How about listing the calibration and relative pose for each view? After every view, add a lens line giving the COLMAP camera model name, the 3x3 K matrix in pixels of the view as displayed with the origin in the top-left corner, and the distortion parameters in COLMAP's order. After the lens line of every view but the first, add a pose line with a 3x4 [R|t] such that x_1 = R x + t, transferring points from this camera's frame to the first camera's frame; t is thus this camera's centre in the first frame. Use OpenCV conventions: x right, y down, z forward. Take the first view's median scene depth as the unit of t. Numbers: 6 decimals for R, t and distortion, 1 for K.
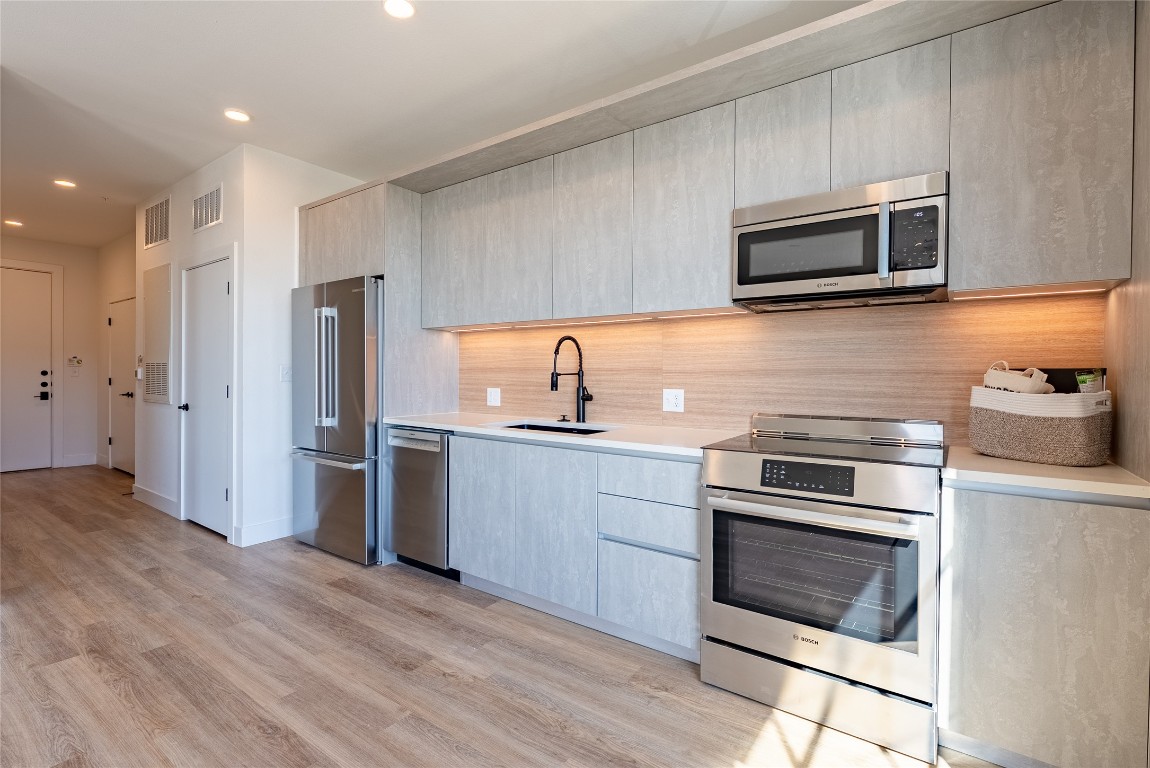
lens RADIAL K [[534.5, 0, 573.4], [0, 534.5, 379.3], [0, 0, 1]] dist [-0.001623, -0.000389]
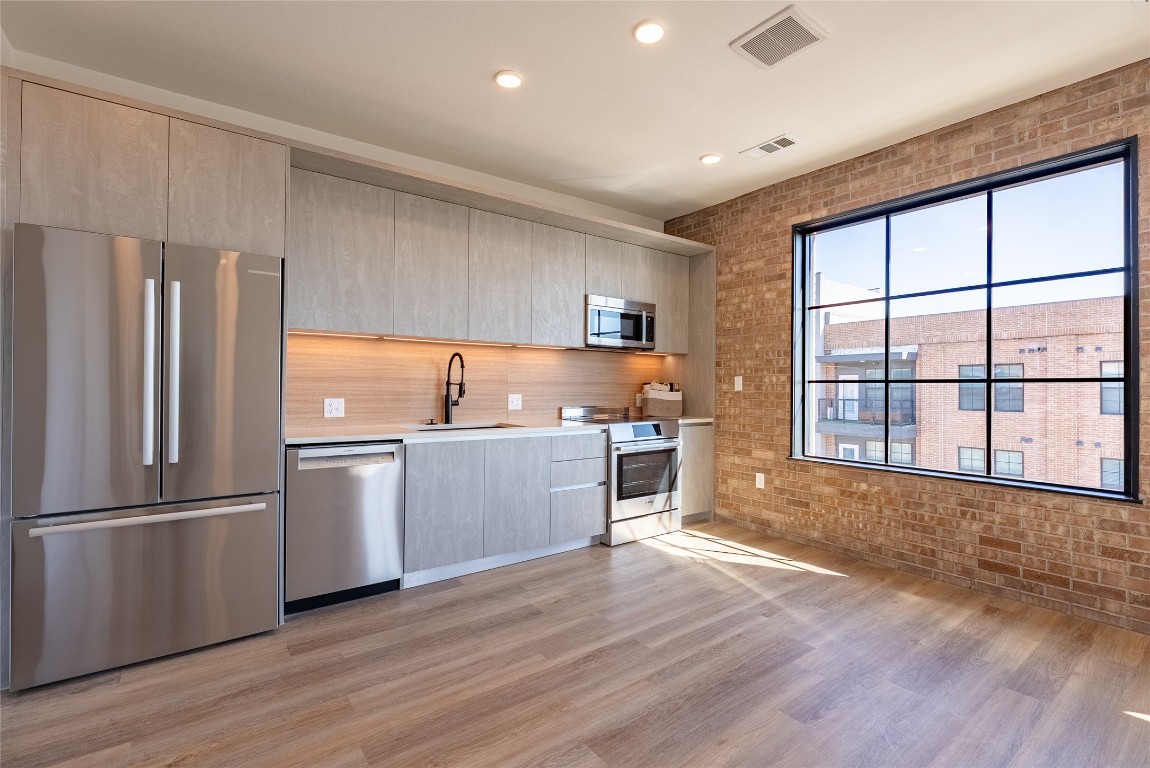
lens RADIAL K [[527.7, 0, 570.8], [0, 527.7, 383.7], [0, 0, 1]] dist [-0.001575, -0.000292]
pose [[0.294985, 0.001100, 0.955501, -1.253848], [0.004156, 0.999988, -0.002434, -0.007436], [-0.955493, 0.004689, 0.294977, 0.456730]]
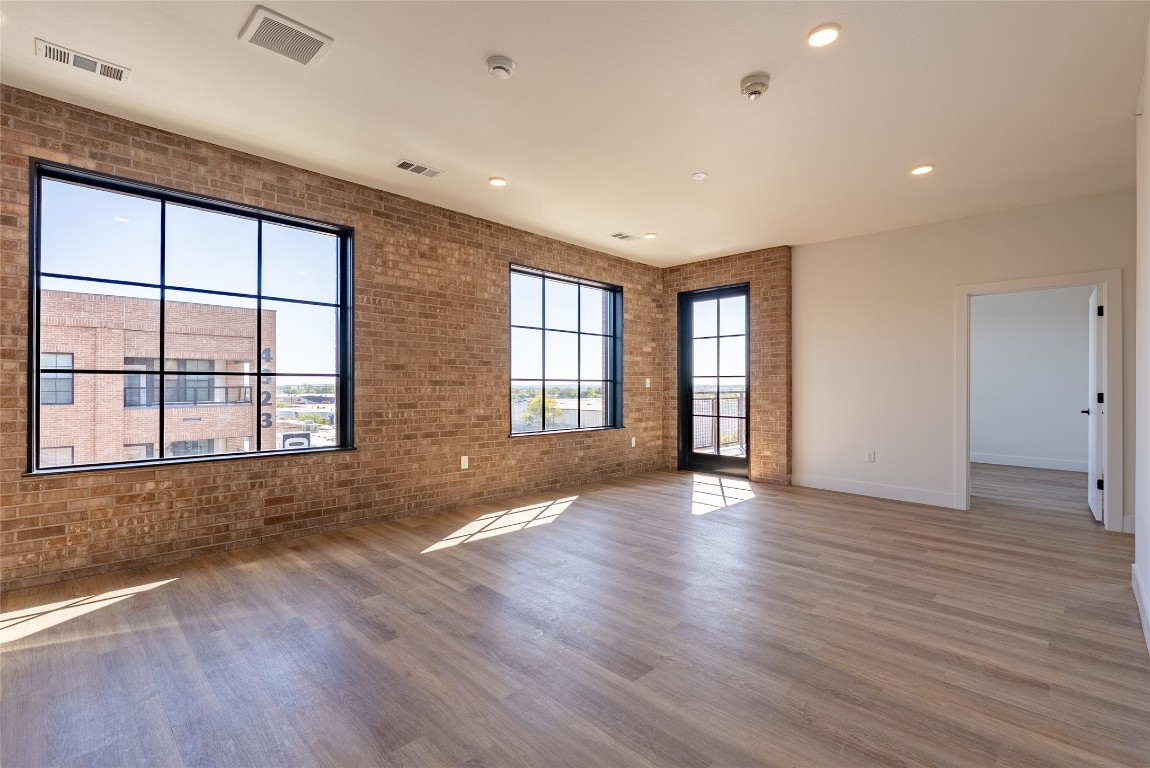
lens RADIAL K [[527.7, 0, 570.8], [0, 527.7, 383.7], [0, 0, 1]] dist [-0.001575, -0.000292]
pose [[-0.990808, -0.012210, 0.134725, -0.892515], [-0.011259, 0.999906, 0.007820, -0.008027], [-0.134808, 0.006231, -0.990852, 1.259277]]
